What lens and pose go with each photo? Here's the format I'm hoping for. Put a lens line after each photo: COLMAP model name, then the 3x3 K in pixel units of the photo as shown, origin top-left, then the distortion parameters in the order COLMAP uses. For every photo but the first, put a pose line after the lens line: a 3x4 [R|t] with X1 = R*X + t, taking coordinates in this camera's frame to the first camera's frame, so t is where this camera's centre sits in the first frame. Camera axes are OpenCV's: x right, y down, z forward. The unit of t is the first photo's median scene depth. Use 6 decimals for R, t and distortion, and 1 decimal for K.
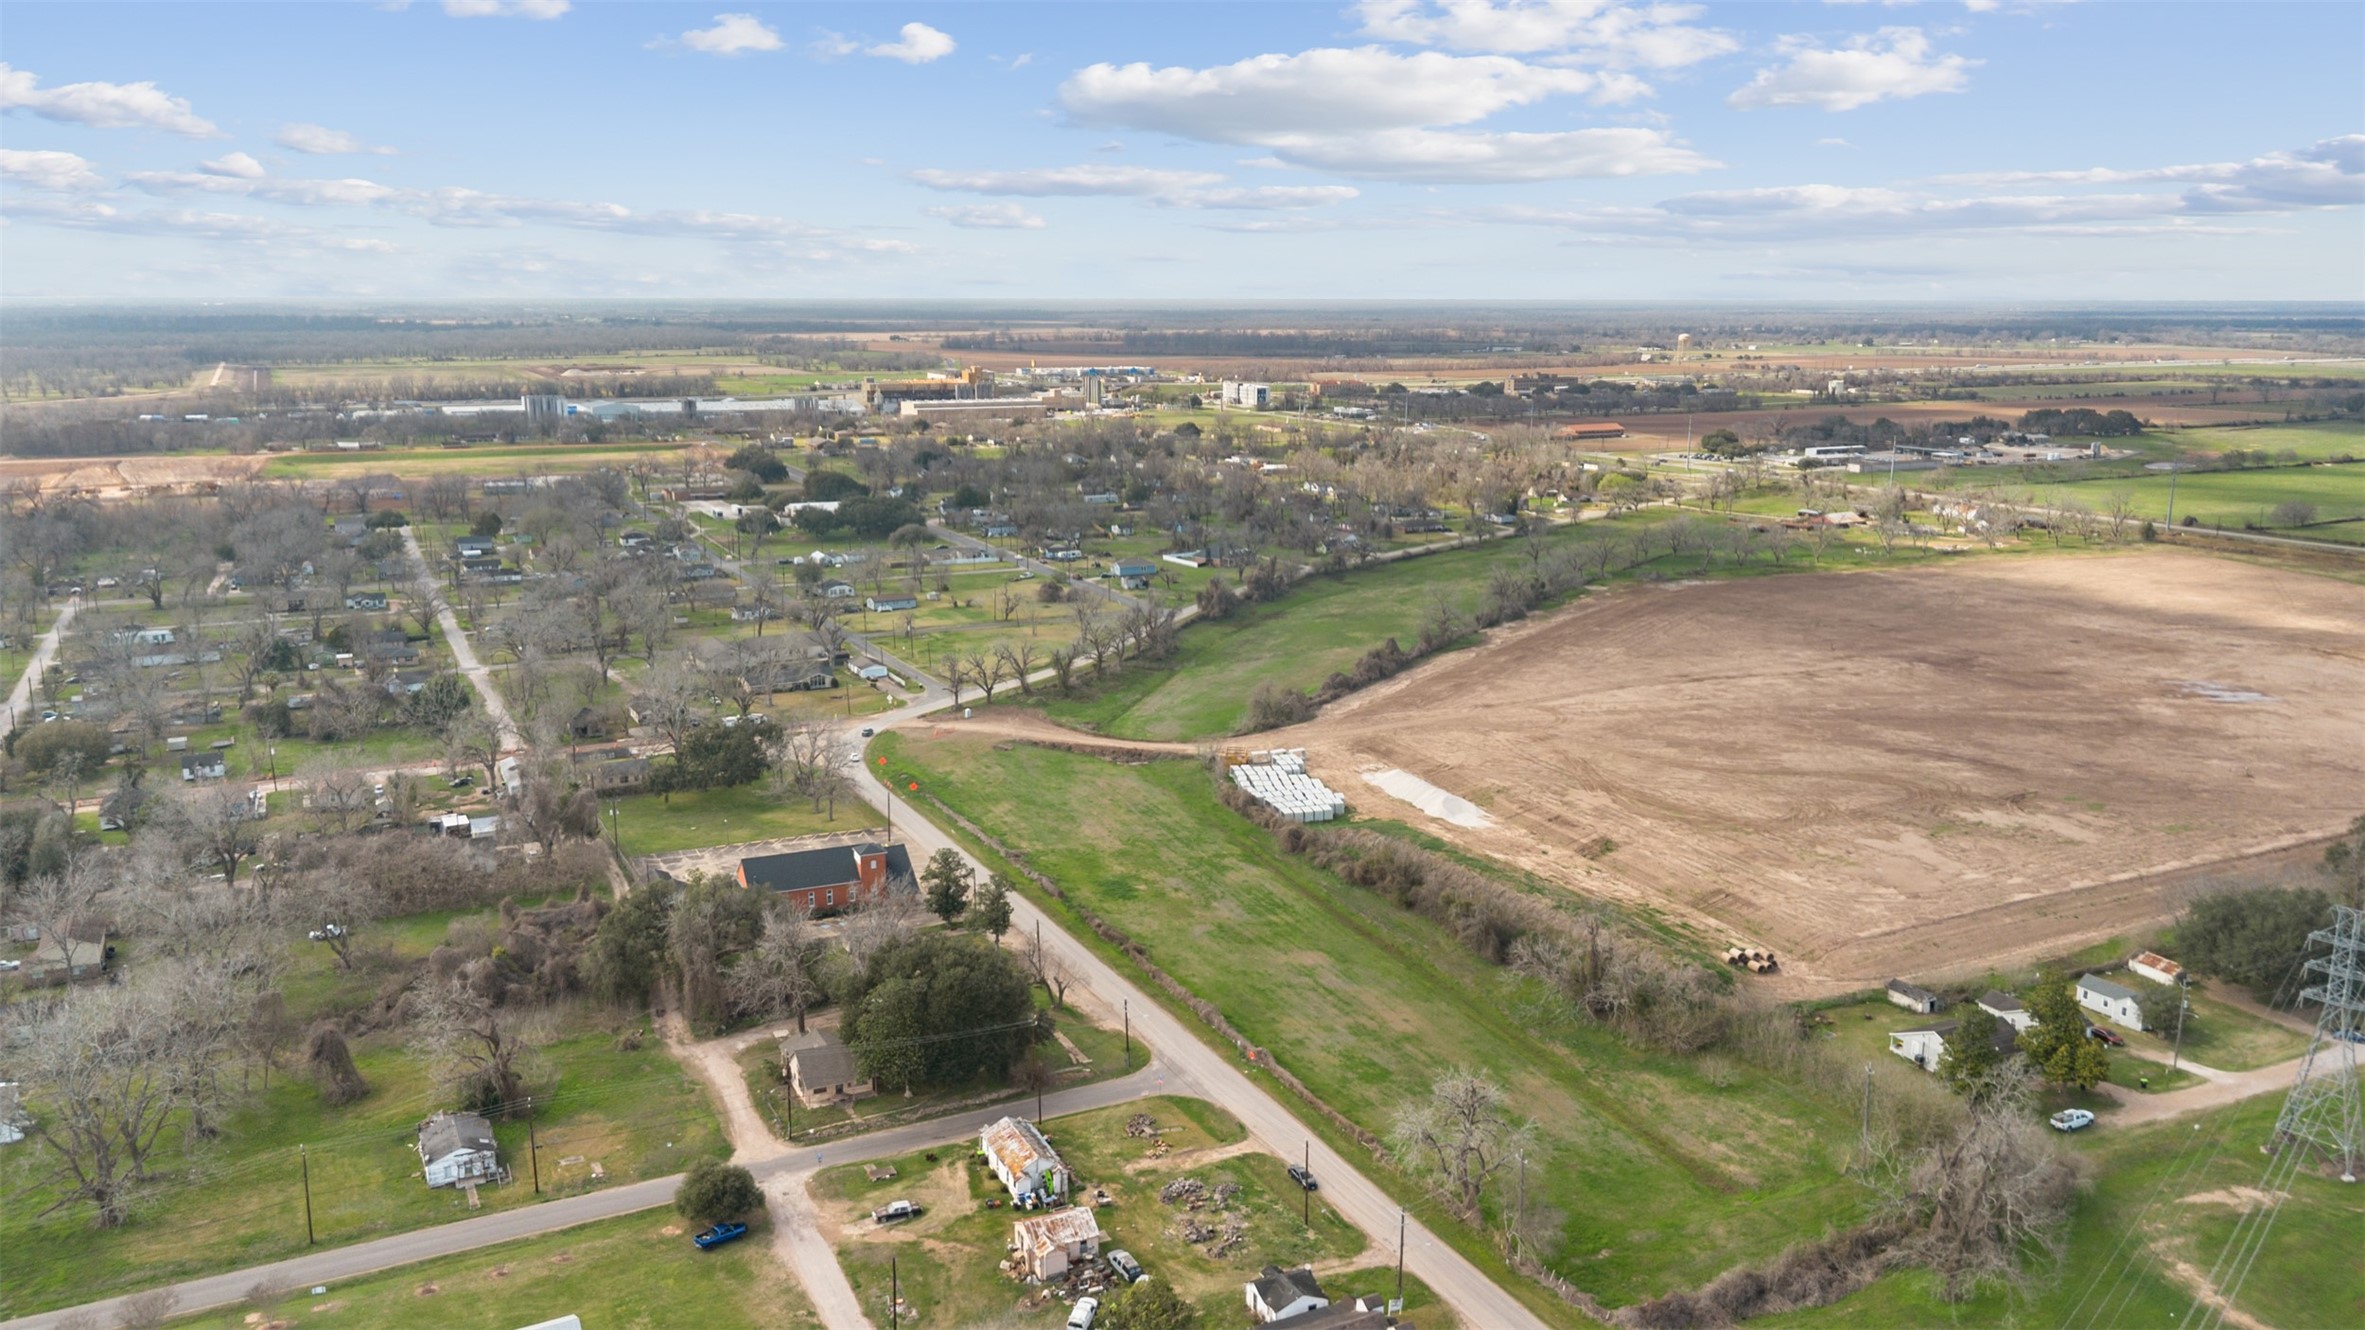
lens RADIAL K [[1722.5, 0, 1172.6], [0, 1722.5, 658.4], [0, 0, 1]] dist [0.081636, -0.064234]
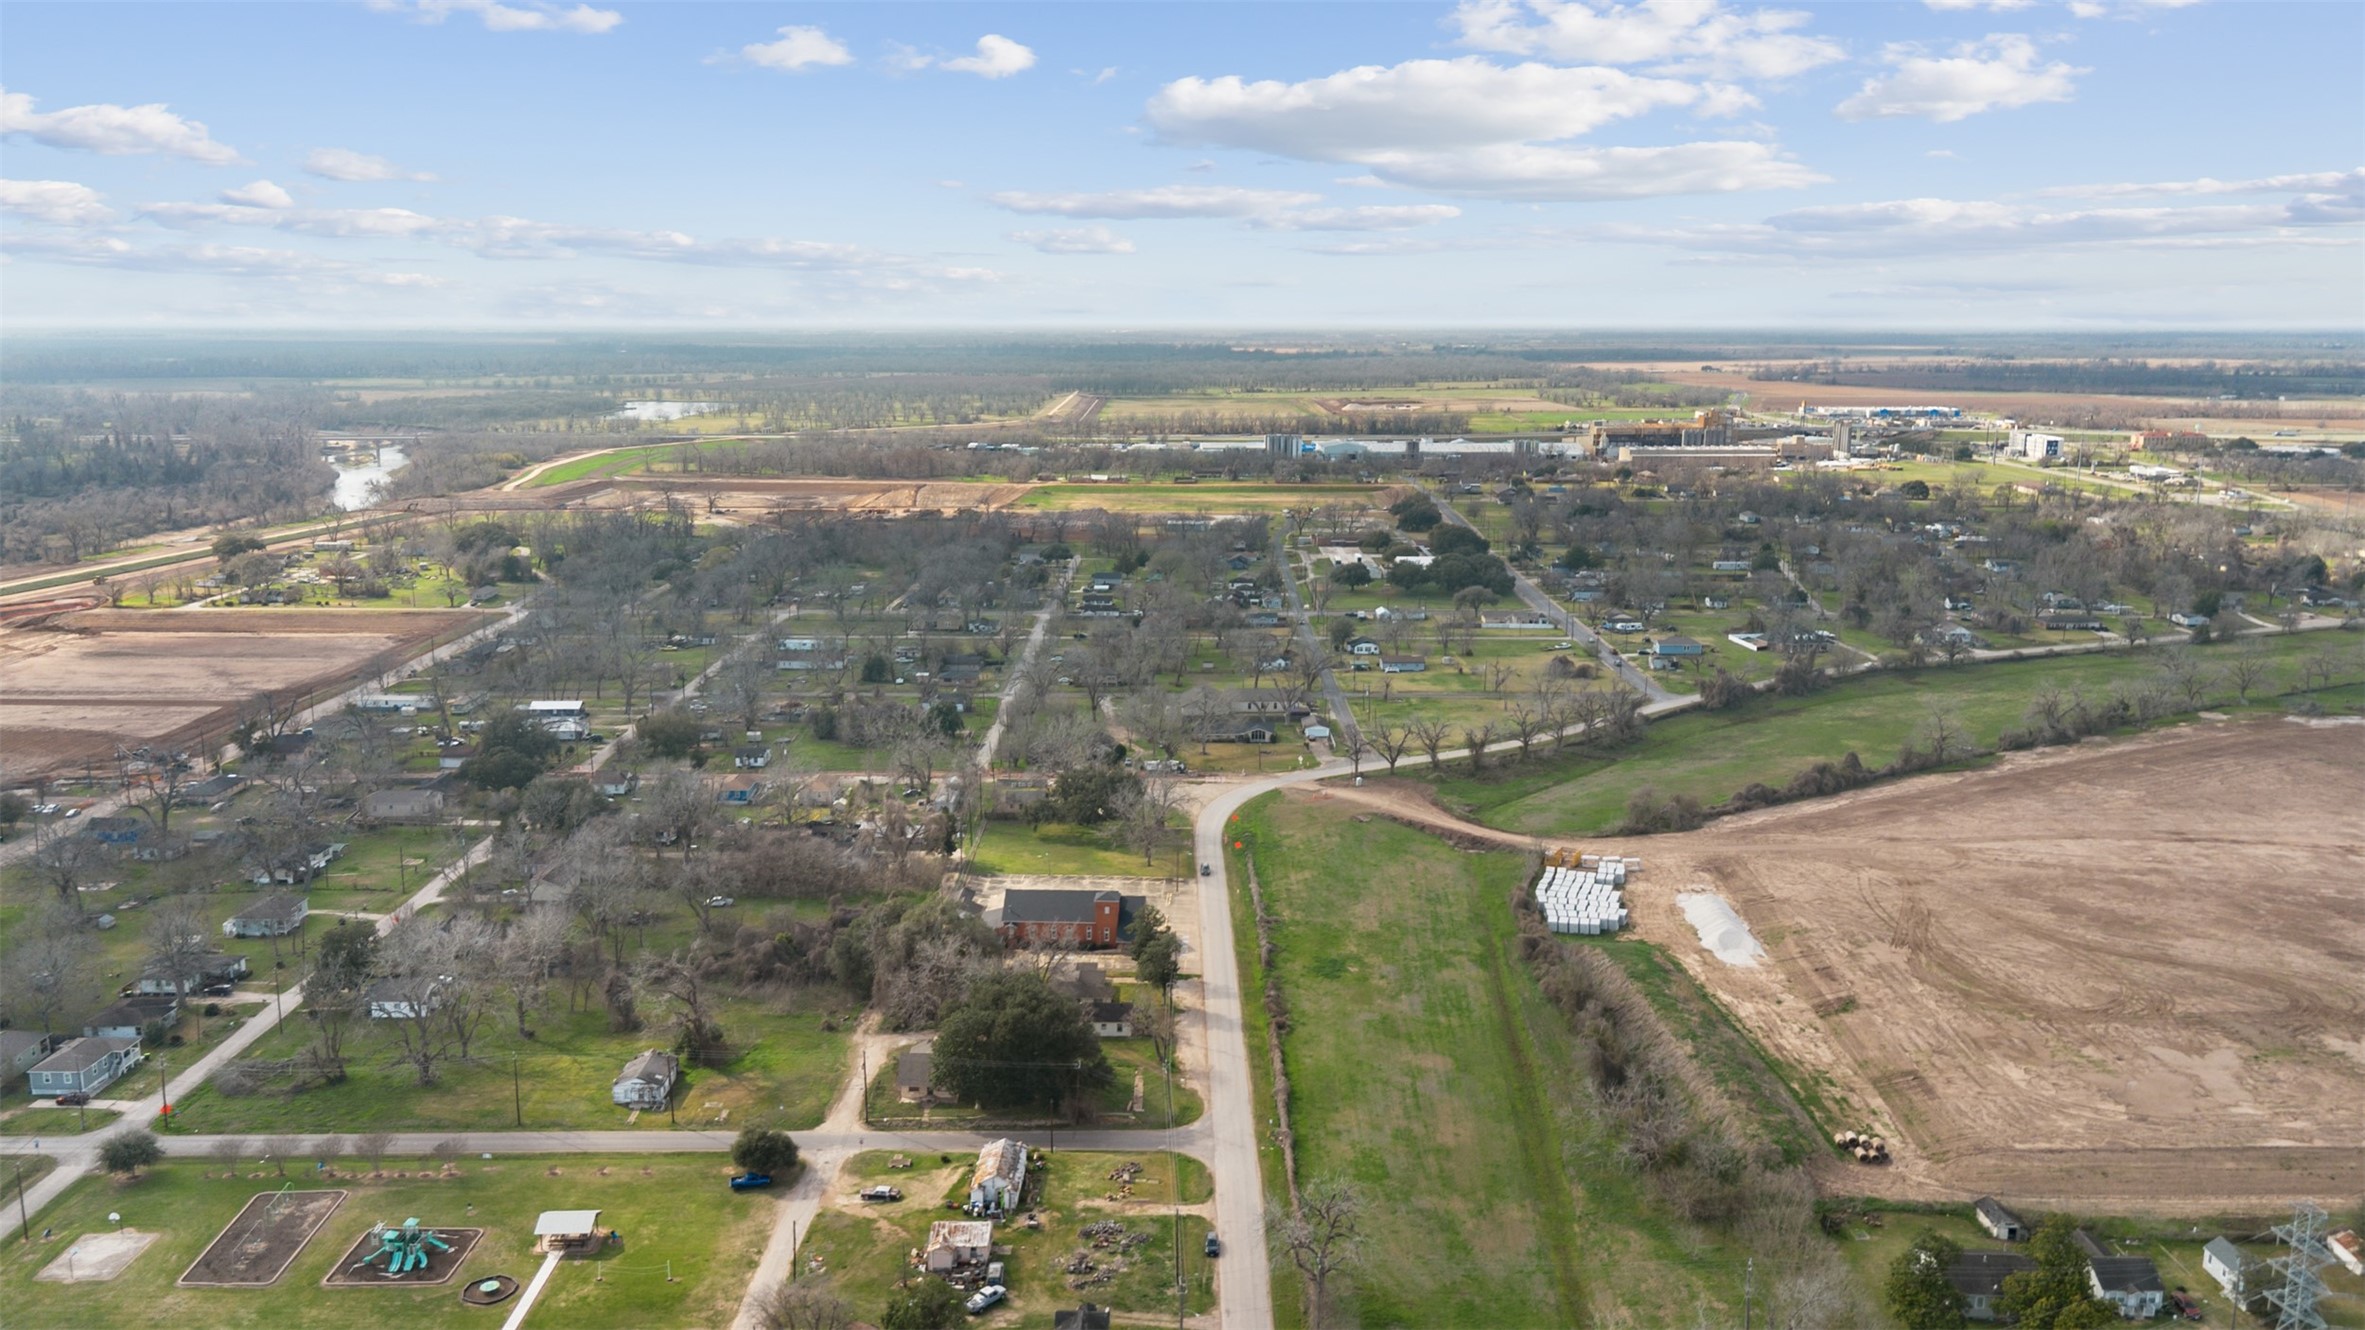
lens RADIAL K [[1722.5, 0, 1172.6], [0, 1722.5, 658.4], [0, 0, 1]] dist [0.081636, -0.064234]
pose [[0.902927, 0.084206, -0.421464, 0.294829], [-0.091657, 0.995787, 0.002590, -0.049128], [0.419906, 0.036291, 0.906842, -0.032943]]
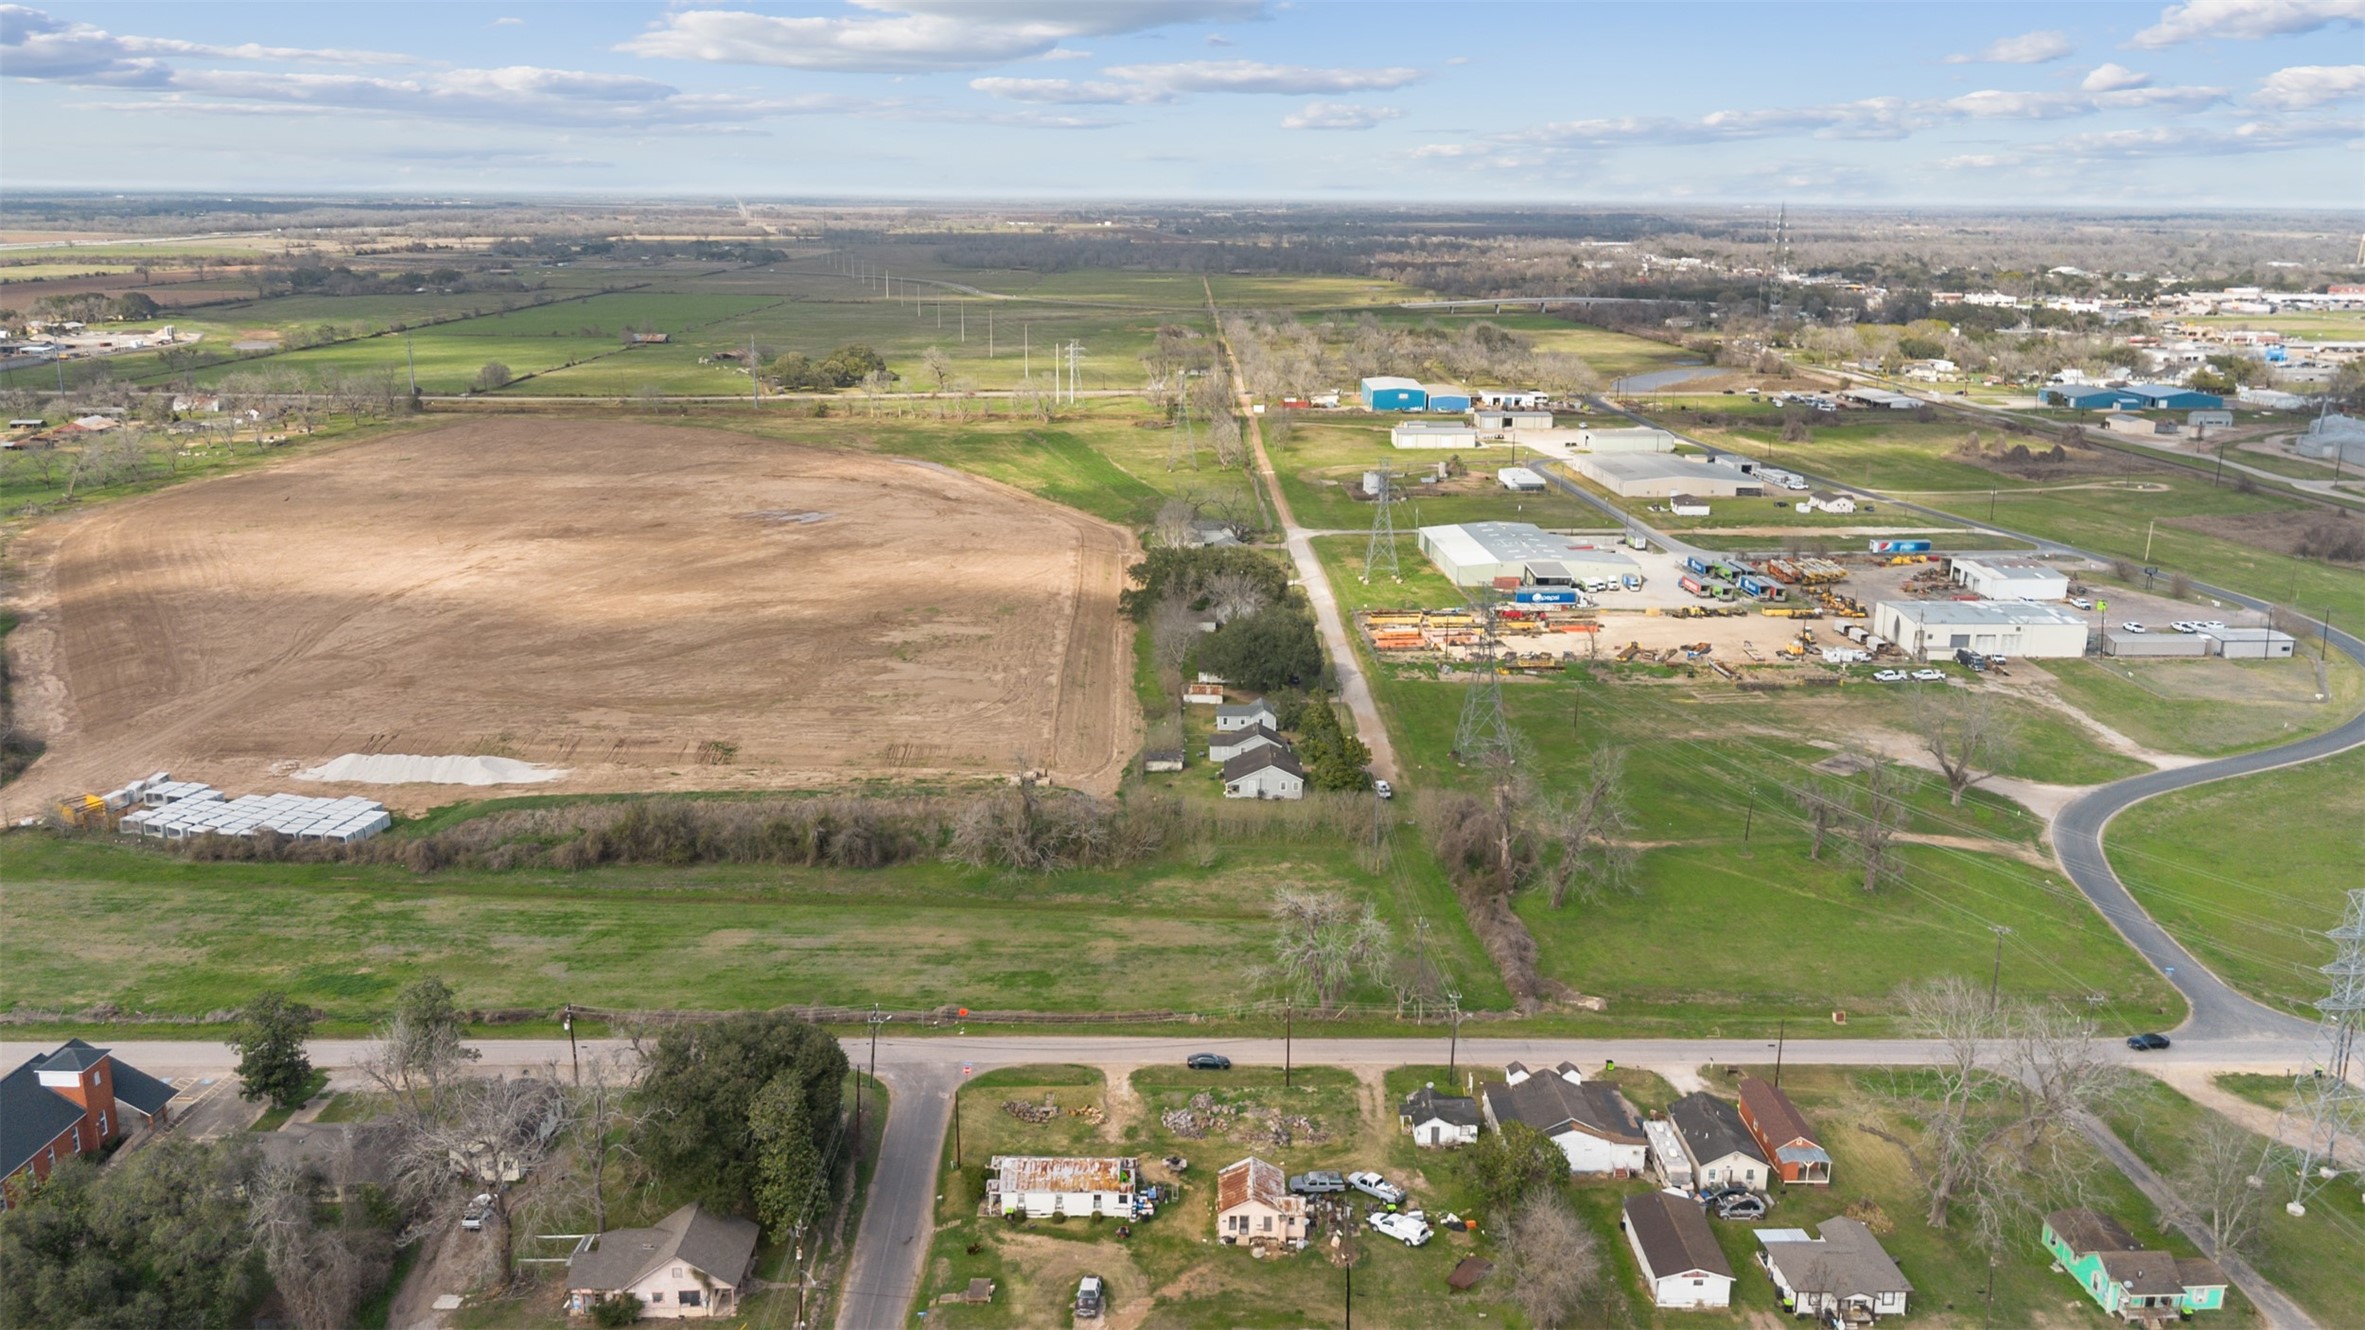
lens RADIAL K [[1722.5, 0, 1172.6], [0, 1722.5, 658.4], [0, 0, 1]] dist [0.081636, -0.064234]
pose [[0.450708, -0.229800, 0.862586, -0.430741], [0.173804, 0.970395, 0.167707, -0.053692], [-0.875588, 0.074334, 0.477305, 0.316771]]
